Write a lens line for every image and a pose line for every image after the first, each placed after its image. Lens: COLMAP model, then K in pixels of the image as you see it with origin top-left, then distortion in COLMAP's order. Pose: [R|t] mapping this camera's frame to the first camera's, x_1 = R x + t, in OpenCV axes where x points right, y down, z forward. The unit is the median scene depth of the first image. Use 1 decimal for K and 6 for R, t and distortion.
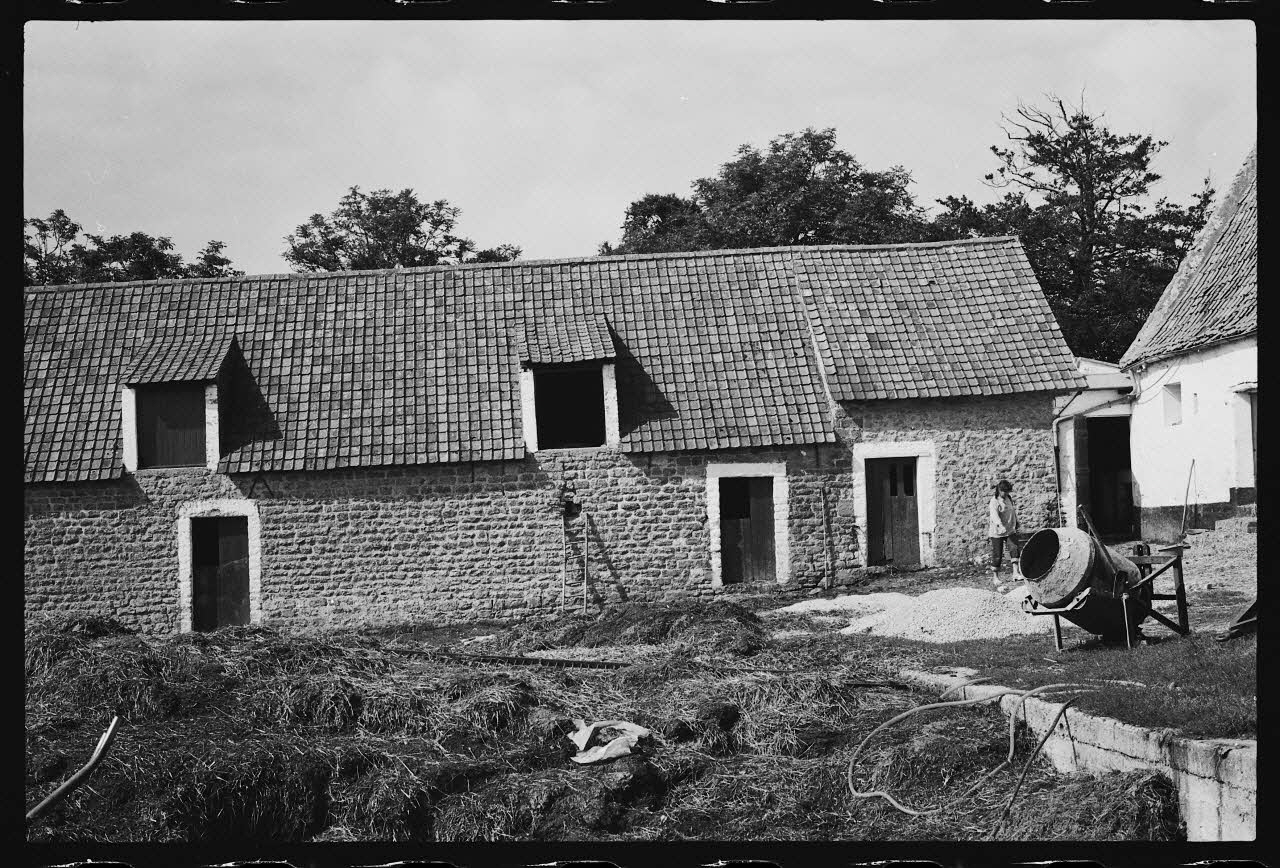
lens RADIAL K [[1781.5, 0, 655.8], [0, 1781.5, 424.7], [0, 0, 1]] dist [-0.092185, 0.000000]
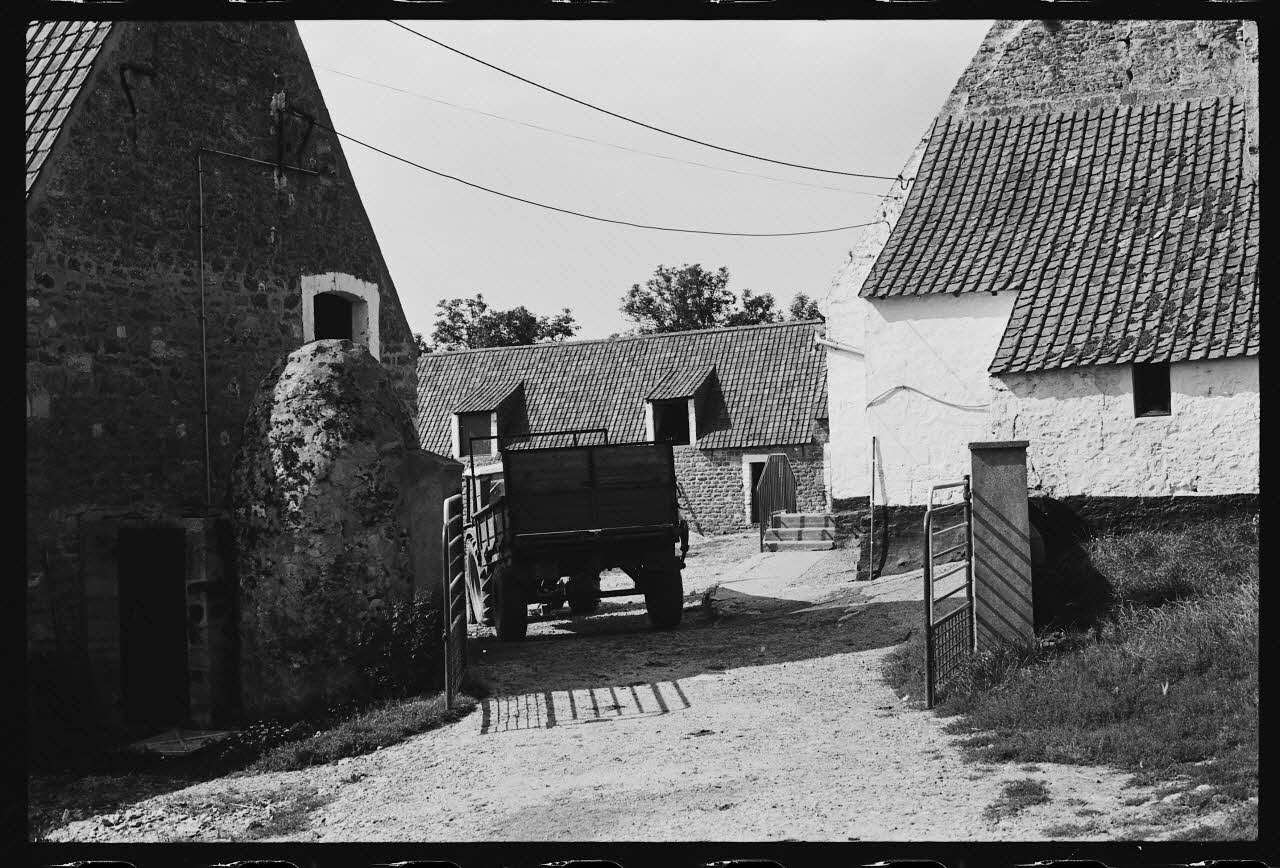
lens RADIAL K [[1781.5, 0, 675.0], [0, 1781.5, 482.3], [0, 0, 1]] dist [-0.092185, 0.000000]
pose [[0.910042, 0.011317, -0.414361, 0.698203], [0.024273, 0.996457, 0.080525, -0.094517], [0.413804, -0.083339, 0.906543, -0.631435]]
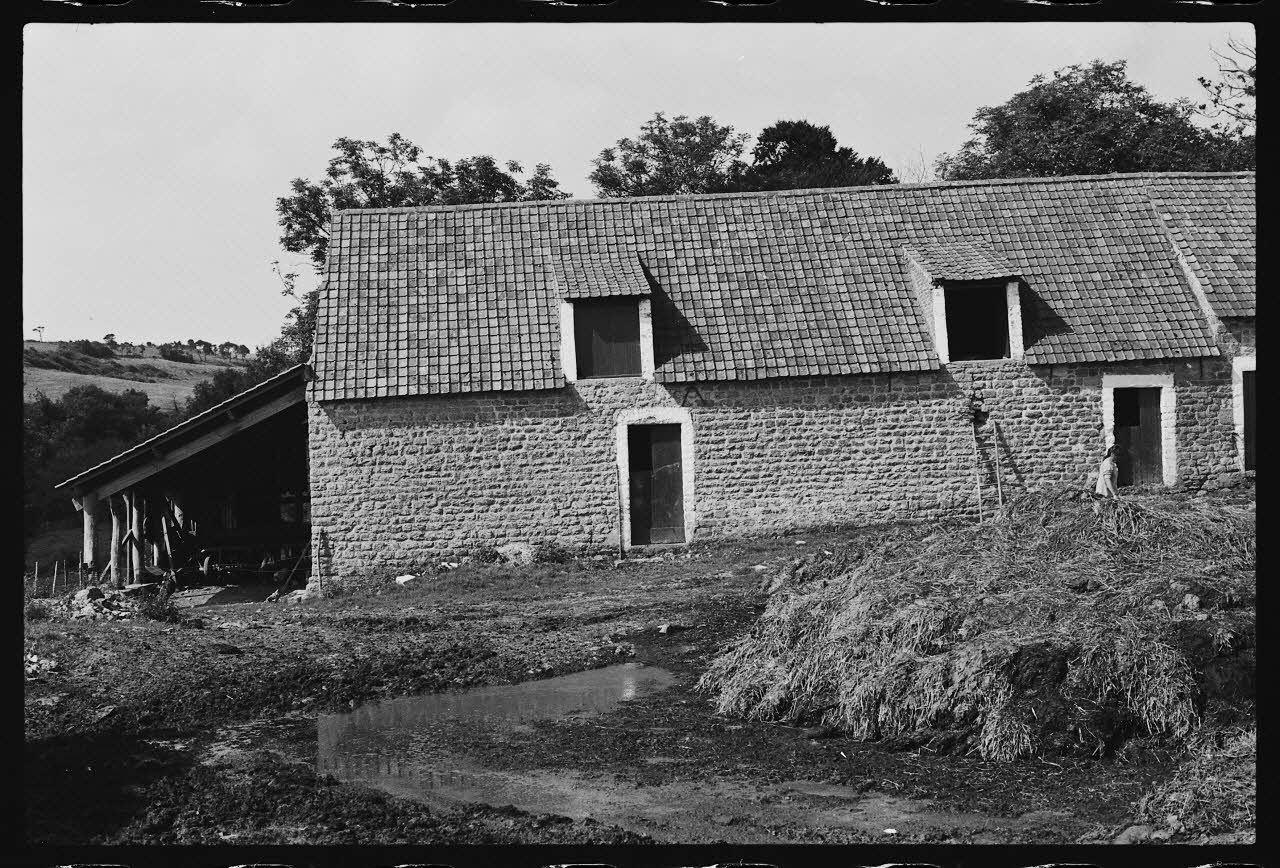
lens RADIAL K [[1781.5, 0, 644.9], [0, 1781.5, 438.8], [0, 0, 1]] dist [-0.092185, 0.000000]
pose [[0.999933, 0.000711, 0.011595, -0.259203], [-0.001271, 0.998827, 0.048411, 0.008955], [-0.011547, -0.048422, 0.998760, -0.066573]]
